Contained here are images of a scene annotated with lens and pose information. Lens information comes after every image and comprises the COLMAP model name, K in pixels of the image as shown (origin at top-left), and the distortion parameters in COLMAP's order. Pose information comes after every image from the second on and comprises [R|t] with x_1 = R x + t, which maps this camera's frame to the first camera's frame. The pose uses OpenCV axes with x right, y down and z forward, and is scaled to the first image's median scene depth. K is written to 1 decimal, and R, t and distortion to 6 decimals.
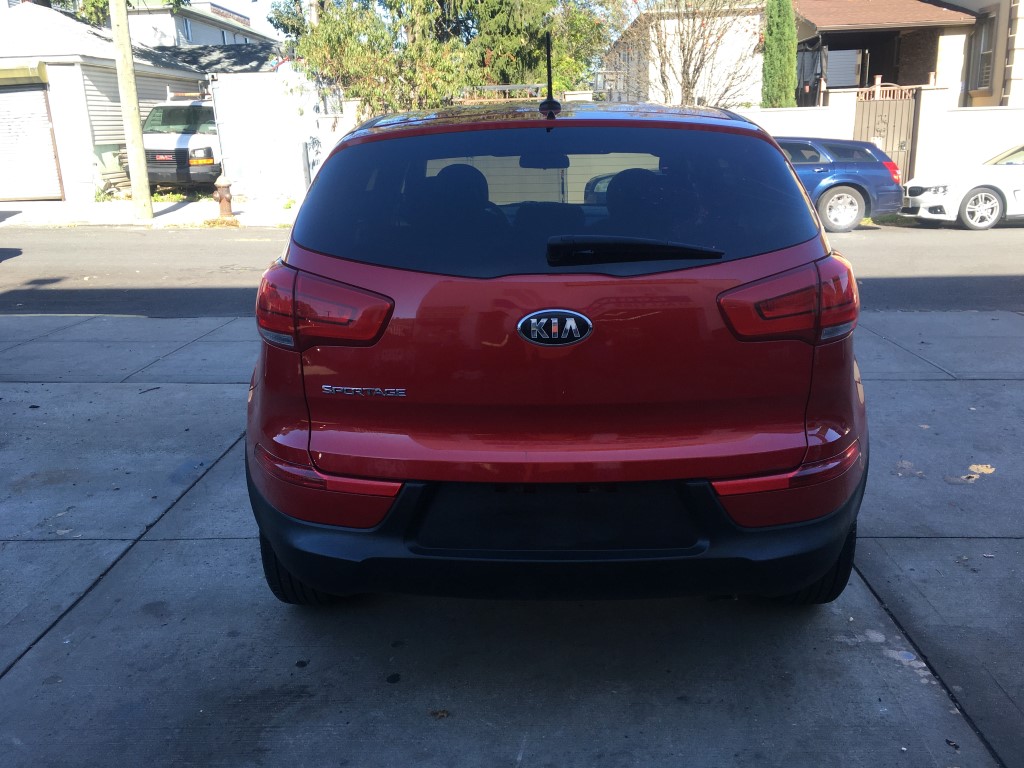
lens RADIAL K [[869.6, 0, 514.2], [0, 869.6, 387.4], [0, 0, 1]] dist [0.083237, -0.118992]
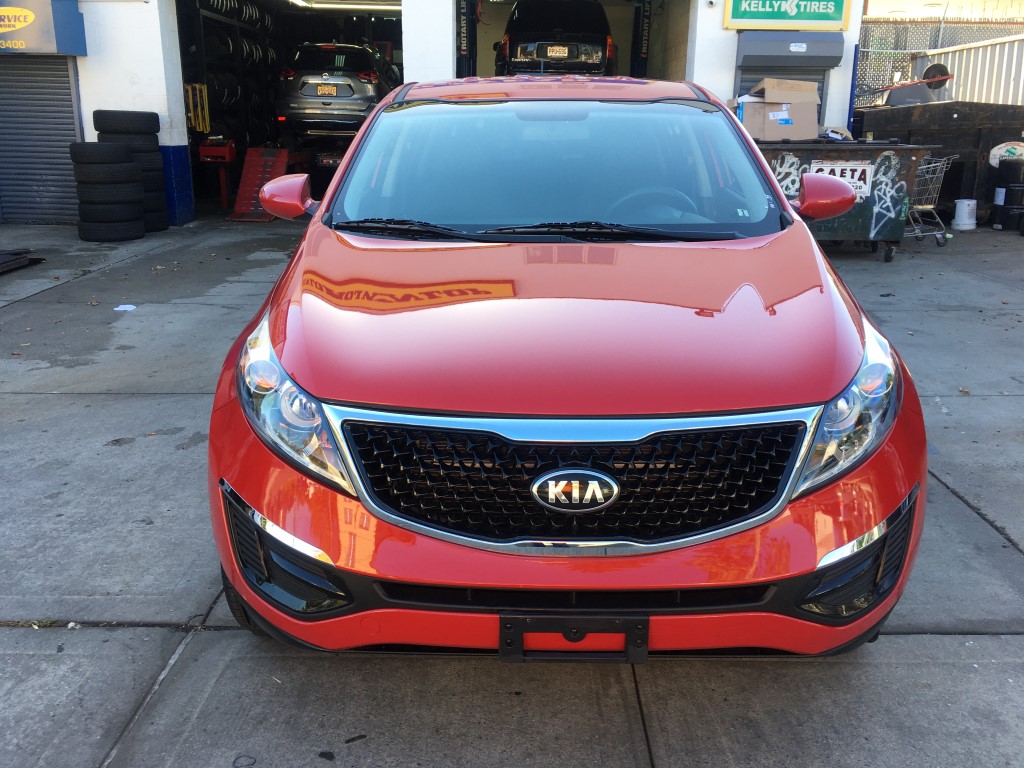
lens RADIAL K [[869.6, 0, 514.2], [0, 869.6, 387.4], [0, 0, 1]] dist [0.083237, -0.118992]
pose [[-0.999654, 0.021955, -0.014495, 0.088339], [0.010581, 0.839958, 0.542548, -0.506481], [0.024087, 0.542207, -0.839900, 1.827483]]
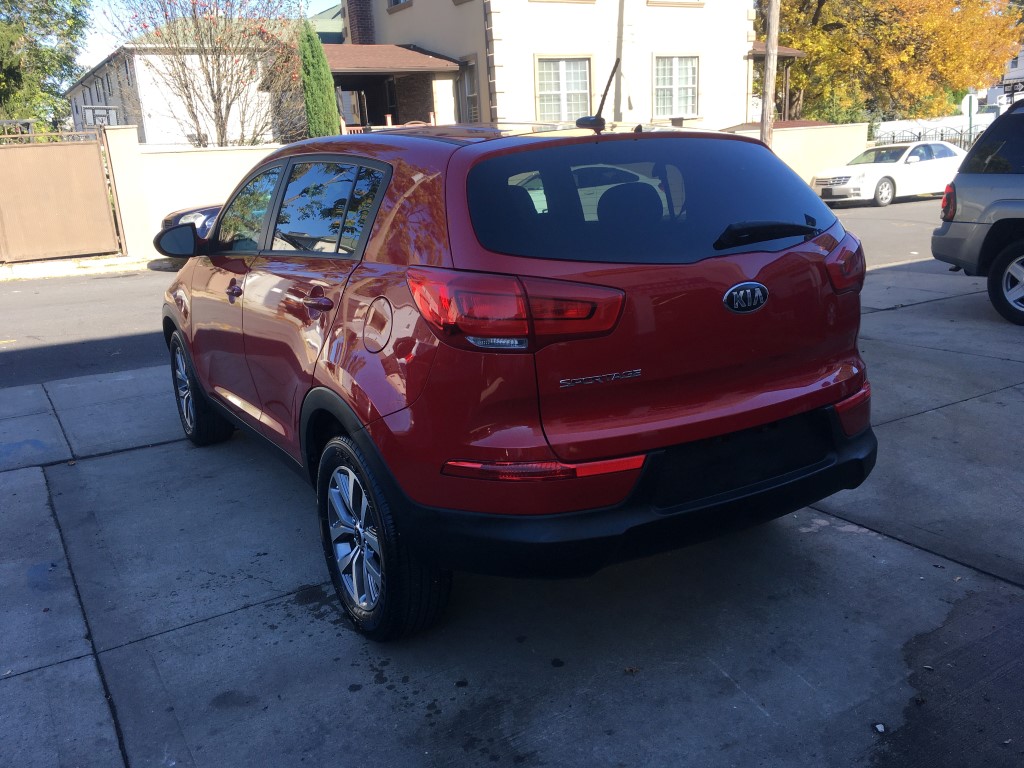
lens RADIAL K [[869.6, 0, 514.2], [0, 869.6, 387.4], [0, 0, 1]] dist [0.083237, -0.118992]
pose [[0.839596, -0.158404, 0.519603, -0.416811], [0.179259, 0.983749, 0.010247, -0.007483], [-0.512782, 0.084540, 0.854346, 0.064988]]
